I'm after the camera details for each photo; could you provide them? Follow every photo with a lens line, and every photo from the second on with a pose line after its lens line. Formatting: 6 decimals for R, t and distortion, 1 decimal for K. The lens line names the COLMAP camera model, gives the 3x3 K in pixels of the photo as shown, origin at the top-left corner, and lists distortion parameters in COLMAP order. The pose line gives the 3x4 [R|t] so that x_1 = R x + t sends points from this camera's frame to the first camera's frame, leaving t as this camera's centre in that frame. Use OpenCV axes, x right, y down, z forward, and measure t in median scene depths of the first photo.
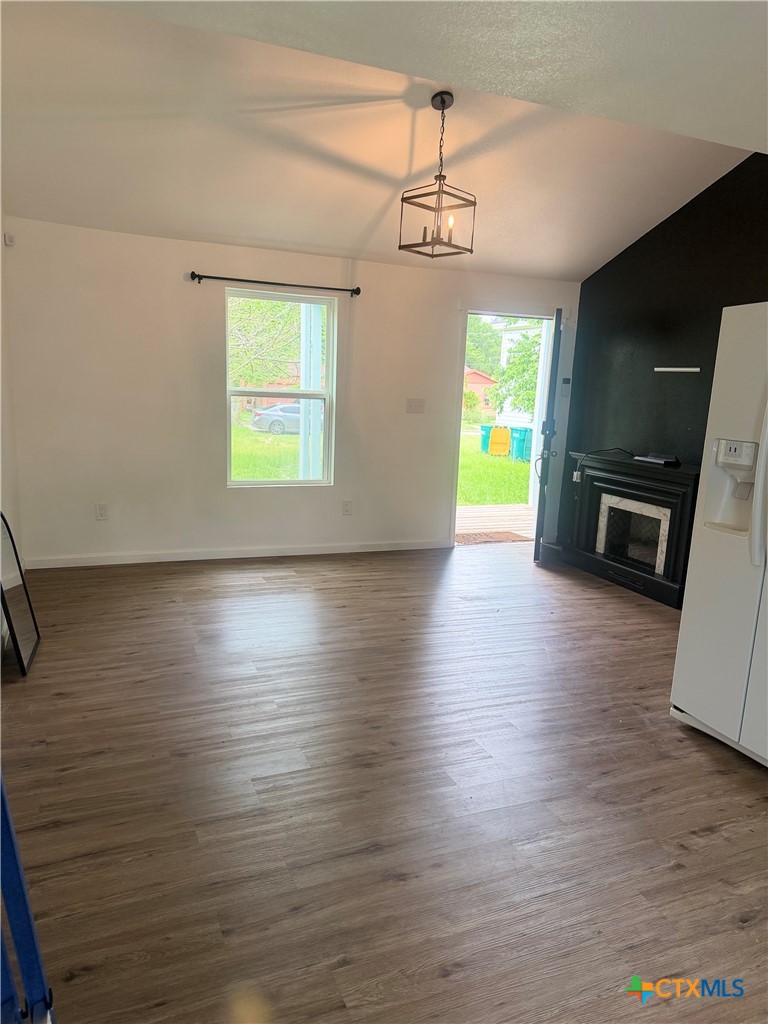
lens RADIAL K [[720.2, 0, 377.1], [0, 720.2, 516.2], [0, 0, 1]] dist [0.058551, -0.076189]
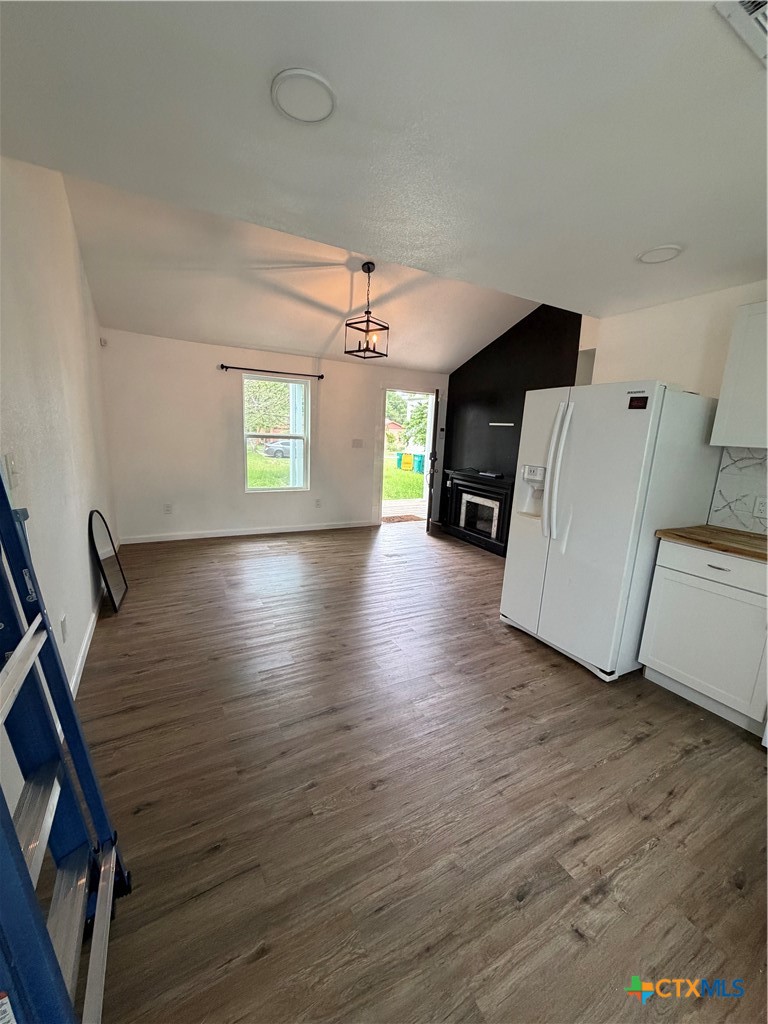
lens RADIAL K [[408.4, 0, 382.7], [0, 408.4, 509.7], [0, 0, 1]] dist [-0.000239, 0.000423]
pose [[0.994236, -0.016532, 0.105932, 0.011499], [0.015129, 0.999787, 0.014026, -0.011942], [-0.106142, -0.012343, 0.994274, 0.028986]]
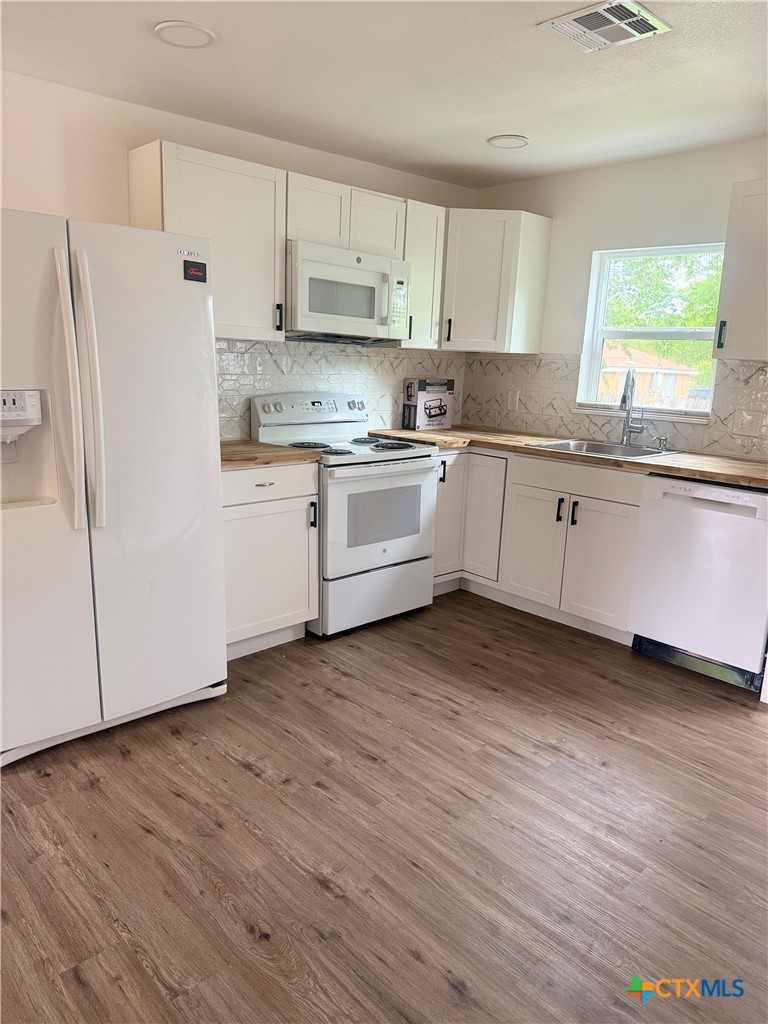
lens RADIAL K [[720.2, 0, 384.7], [0, 720.2, 517.0], [0, 0, 1]] dist [0.058551, -0.076189]
pose [[-0.355515, -0.255019, 0.899208, -0.269290], [0.121281, 0.941338, 0.314917, -0.122060], [-0.926769, 0.221014, -0.303731, 0.634150]]
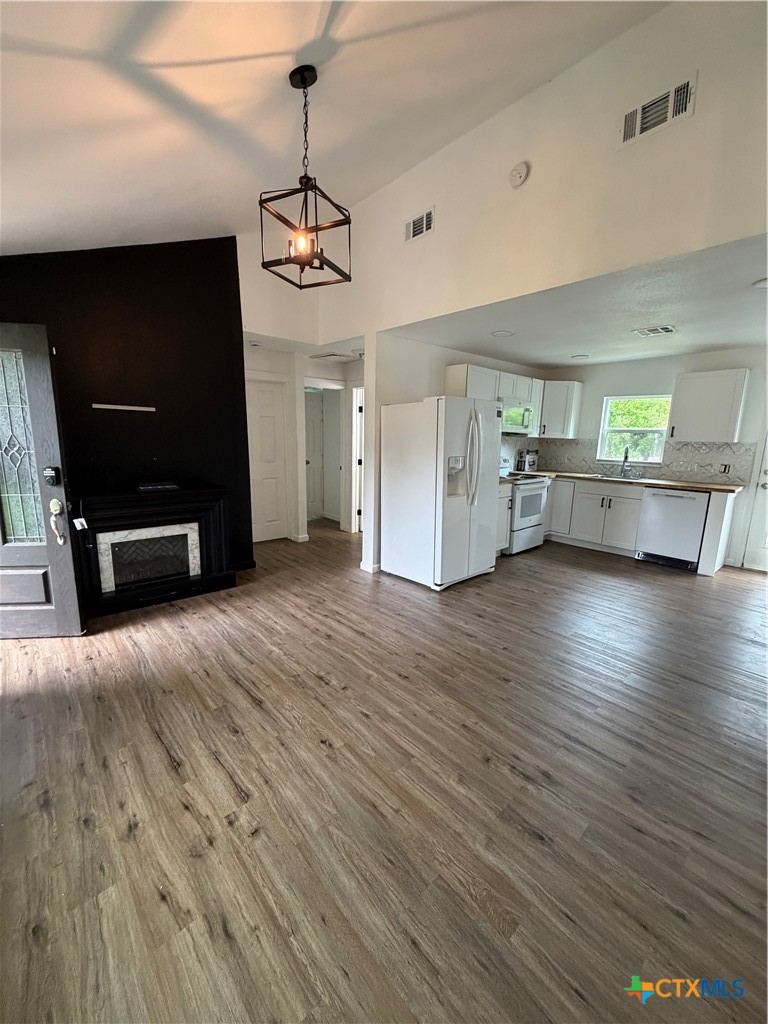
lens RADIAL K [[408.4, 0, 384.8], [0, 408.4, 510.3], [0, 0, 1]] dist [-0.000239, 0.000423]
pose [[-0.345597, -0.215857, 0.913219, -0.453225], [0.134913, 0.951643, 0.275995, -0.233454], [-0.928634, 0.218588, -0.299764, 1.162265]]
